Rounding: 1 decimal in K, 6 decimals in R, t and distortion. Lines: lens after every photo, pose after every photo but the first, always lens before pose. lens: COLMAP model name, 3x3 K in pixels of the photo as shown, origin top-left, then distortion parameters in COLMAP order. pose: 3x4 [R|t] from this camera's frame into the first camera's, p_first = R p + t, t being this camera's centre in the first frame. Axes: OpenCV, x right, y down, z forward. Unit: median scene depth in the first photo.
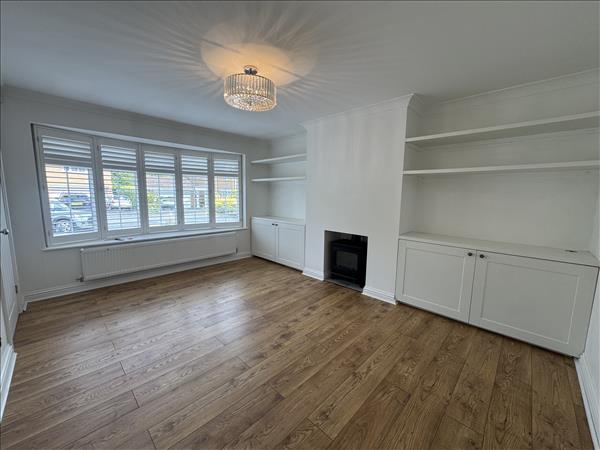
lens RADIAL K [[239.0, 0, 300.4], [0, 239.0, 225.1], [0, 0, 1]] dist [0.001265, -0.000166]
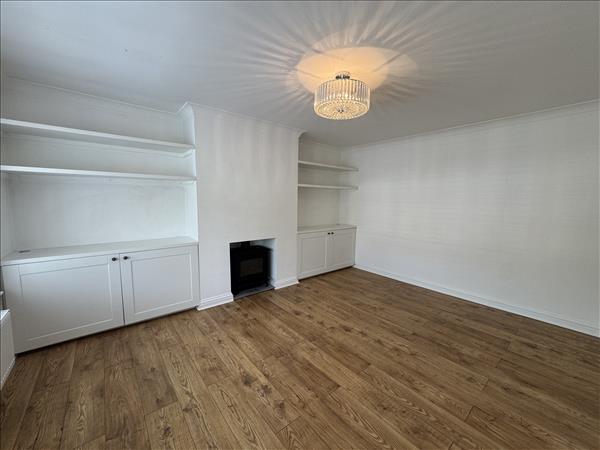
lens RADIAL K [[239.0, 0, 298.7], [0, 239.0, 224.5], [0, 0, 1]] dist [0.001265, -0.000166]
pose [[0.119570, -0.121451, 0.985369, -0.934243], [0.117538, 0.987242, 0.107420, -0.141885], [-0.985844, 0.102974, 0.132320, 0.836844]]
